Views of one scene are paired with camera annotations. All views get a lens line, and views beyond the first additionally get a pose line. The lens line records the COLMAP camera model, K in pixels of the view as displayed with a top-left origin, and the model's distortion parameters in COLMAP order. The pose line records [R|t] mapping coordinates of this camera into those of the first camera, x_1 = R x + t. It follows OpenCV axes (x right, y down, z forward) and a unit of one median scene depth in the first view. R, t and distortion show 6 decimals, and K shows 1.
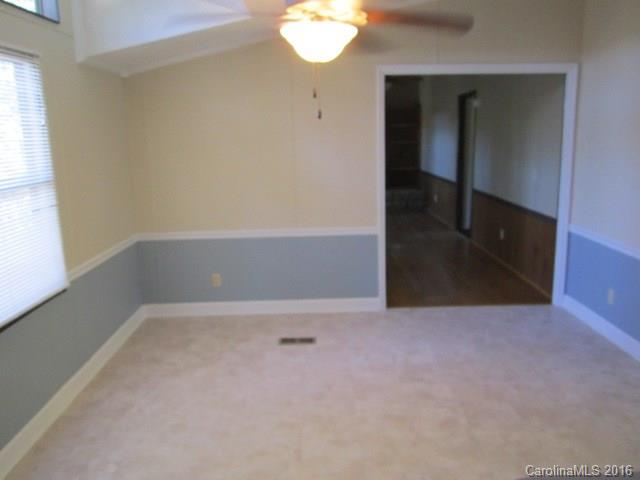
lens RADIAL K [[532.2, 0, 323.7], [0, 532.2, 242.5], [0, 0, 1]] dist [-0.033826, 0.004236]
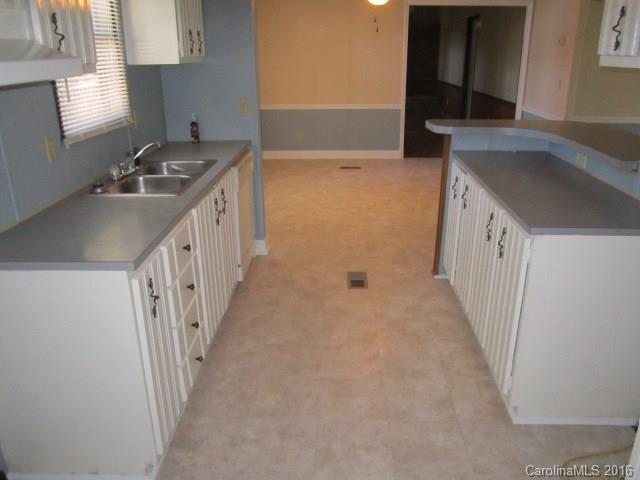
lens RADIAL K [[532.2, 0, 319.1], [0, 532.2, 239.2], [0, 0, 1]] dist [-0.033826, 0.004236]
pose [[0.998551, 0.035006, -0.040872, -0.061766], [-0.029068, 0.990036, 0.137782, 0.153059], [0.045288, -0.136394, 0.989619, -0.617346]]
